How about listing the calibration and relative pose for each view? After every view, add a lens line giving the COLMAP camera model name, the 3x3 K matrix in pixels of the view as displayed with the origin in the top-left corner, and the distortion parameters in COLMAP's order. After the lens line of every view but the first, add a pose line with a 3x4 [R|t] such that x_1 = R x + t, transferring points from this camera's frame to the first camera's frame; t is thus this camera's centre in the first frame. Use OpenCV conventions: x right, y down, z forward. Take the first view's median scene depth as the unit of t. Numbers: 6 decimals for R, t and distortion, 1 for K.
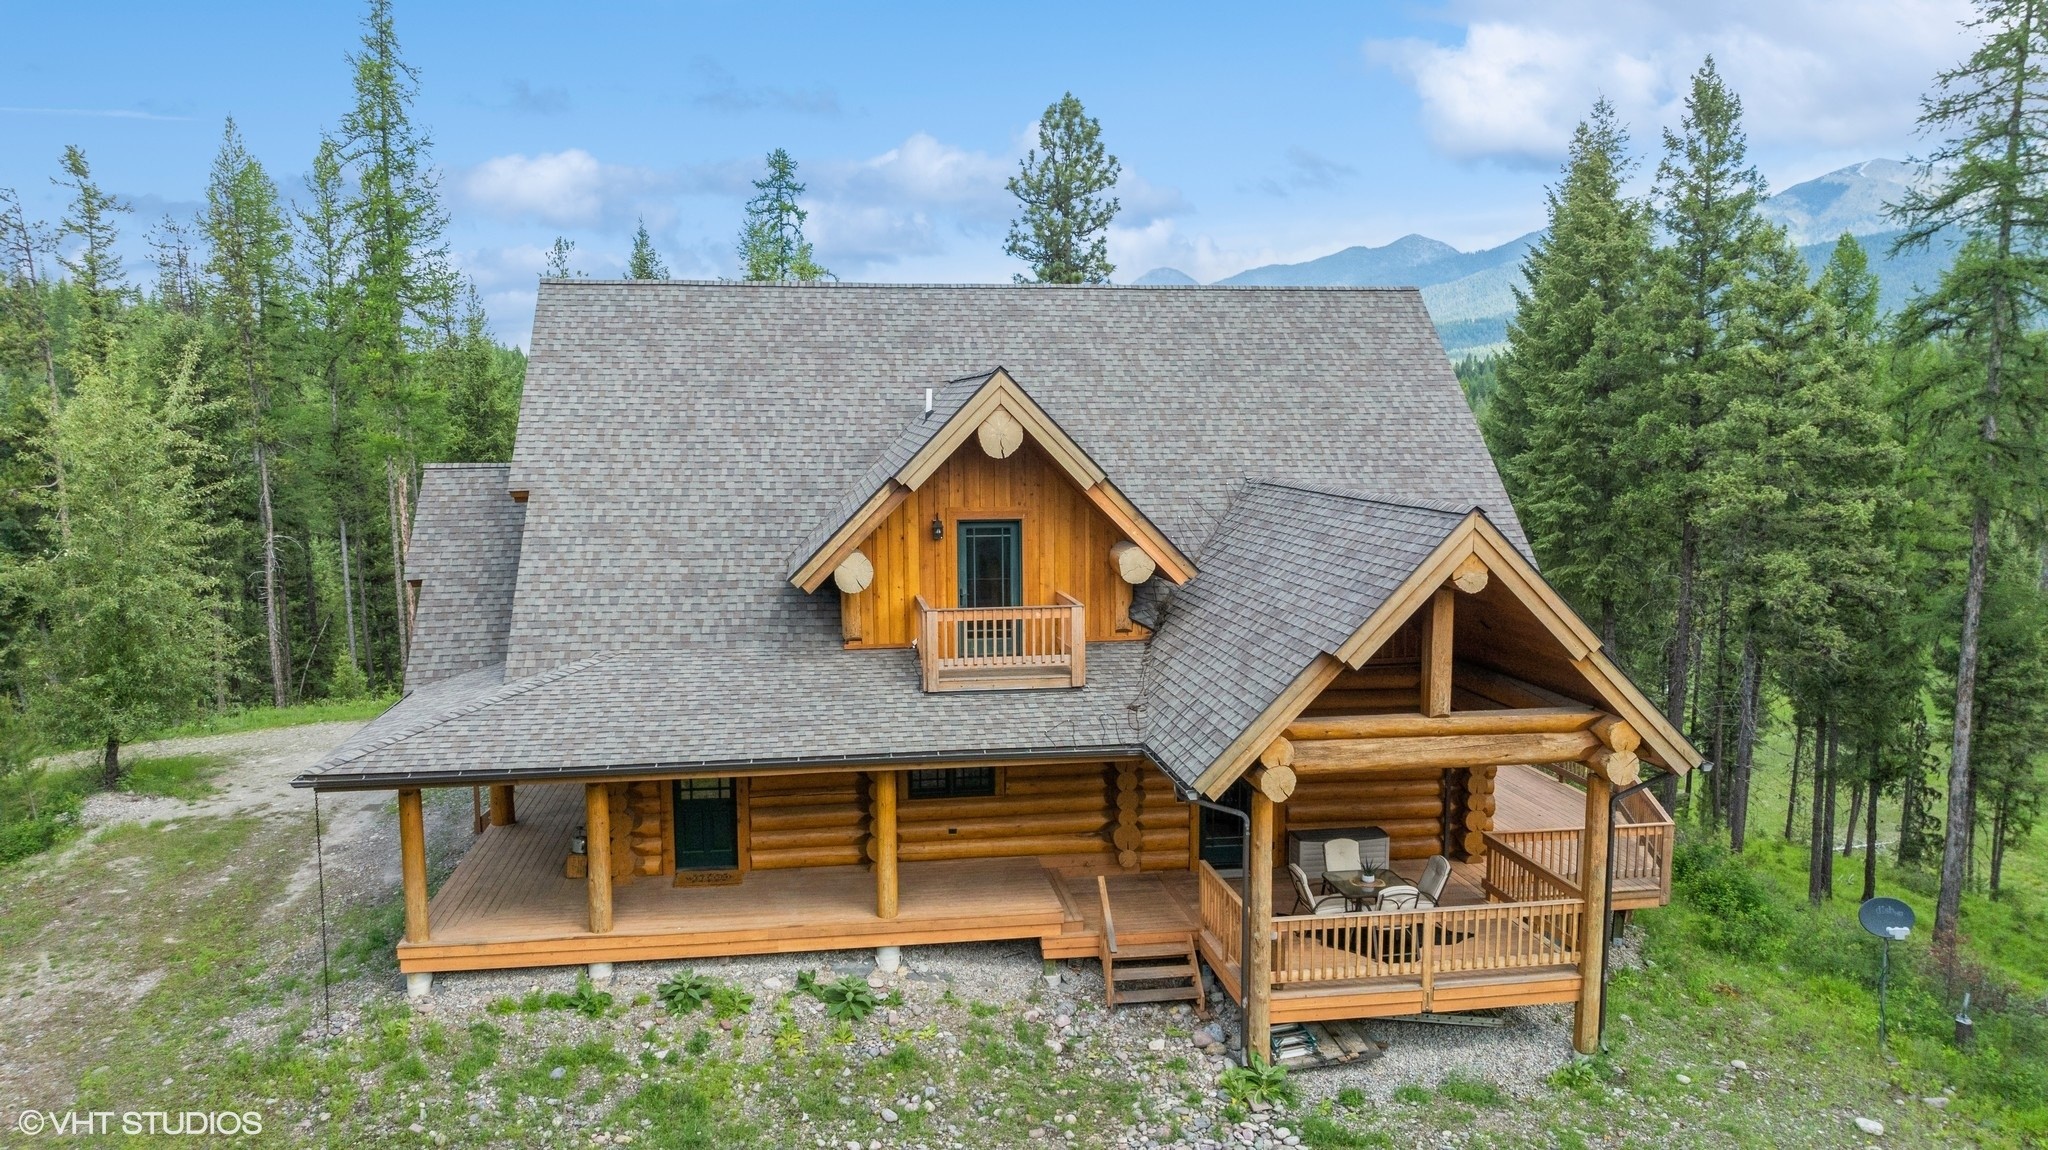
lens RADIAL K [[1452.3, 0, 1033.1], [0, 1452.3, 570.9], [0, 0, 1]] dist [-0.022800, 0.015845]
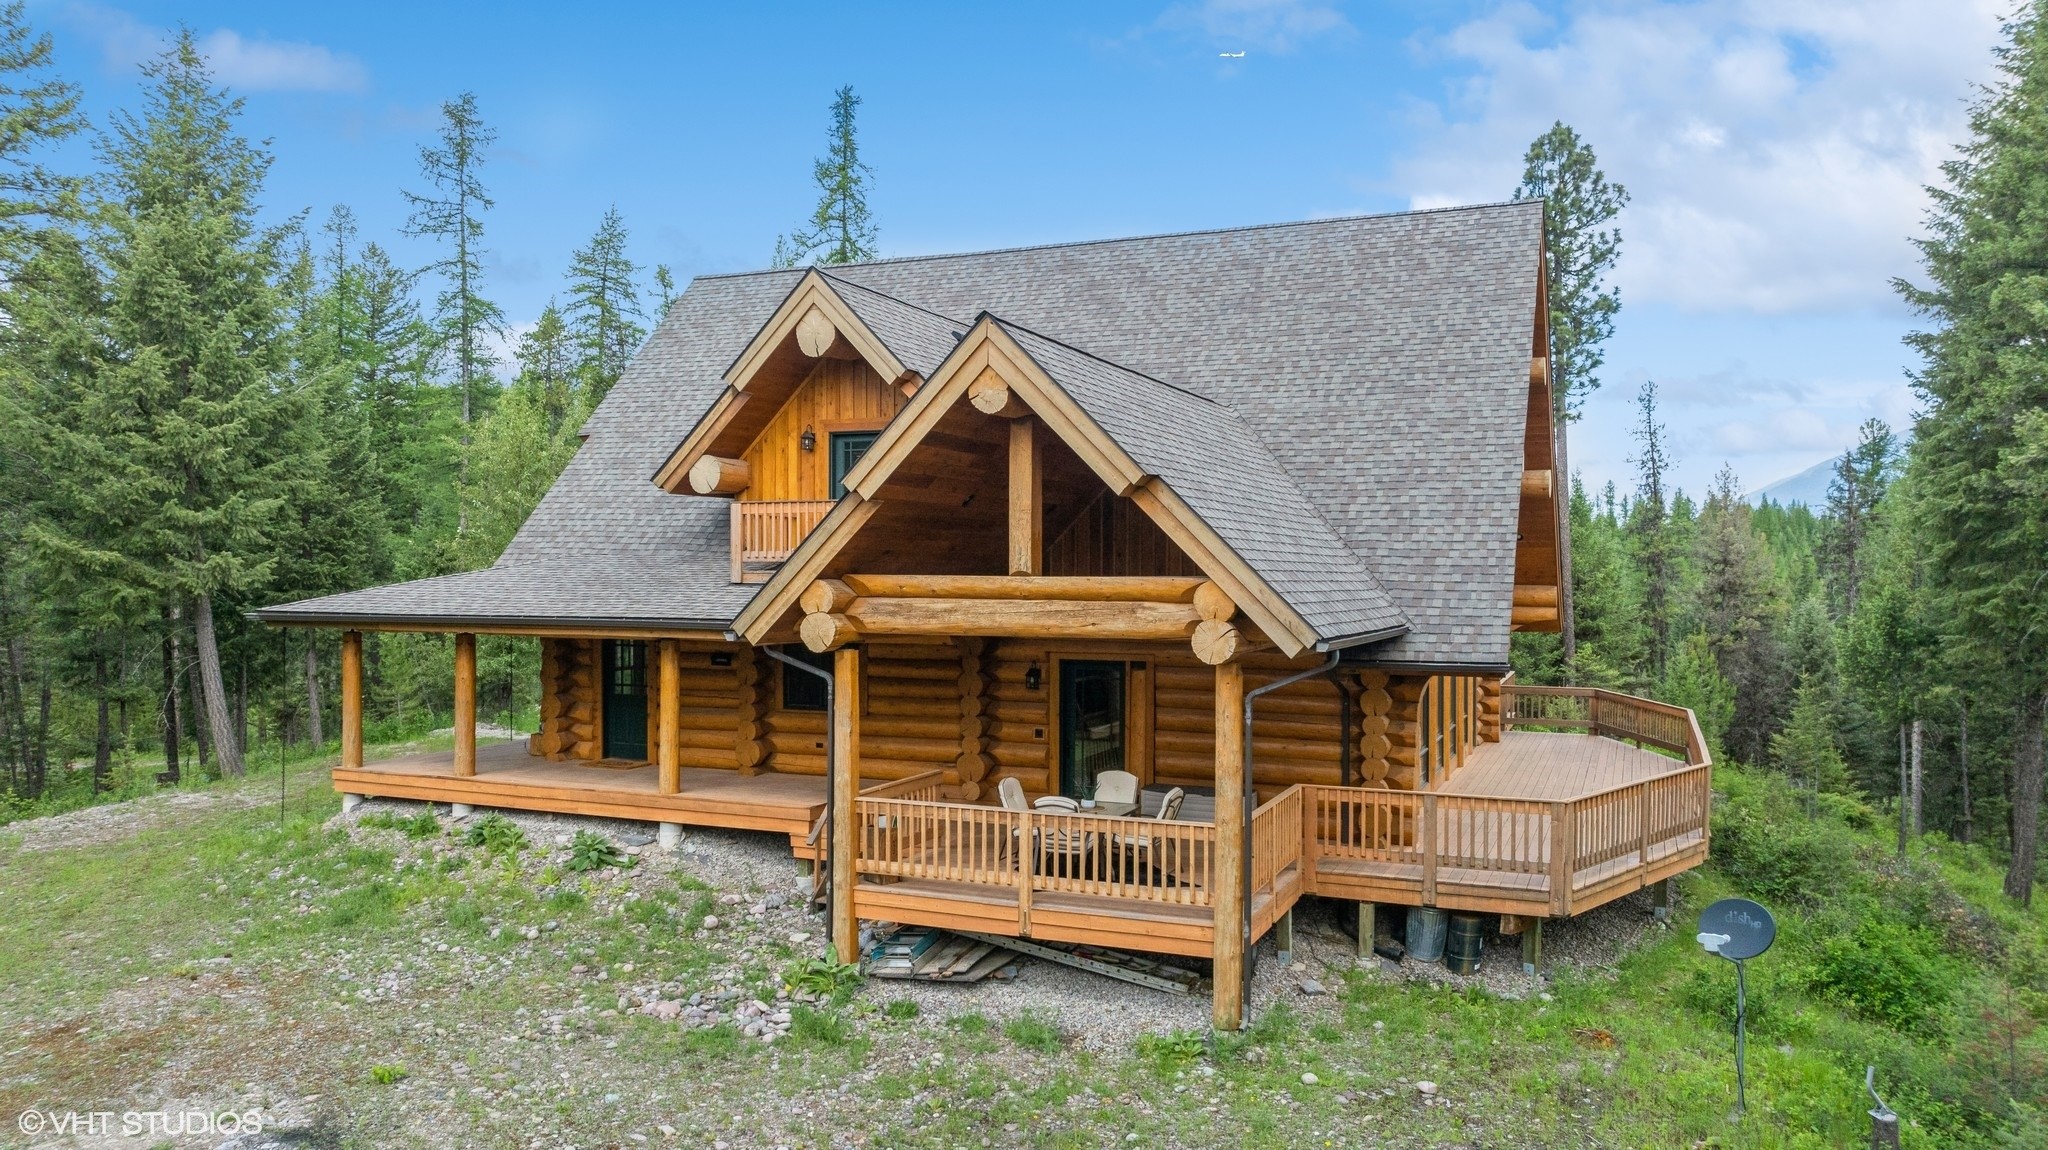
lens RADIAL K [[1452.3, 0, 1028.2], [0, 1452.3, 578.2], [0, 0, 1]] dist [-0.022800, 0.015845]
pose [[0.847304, 0.010418, -0.531007, 0.666083], [-0.064364, 0.994453, -0.083191, 0.156161], [0.527194, 0.104666, 0.843274, 0.250665]]
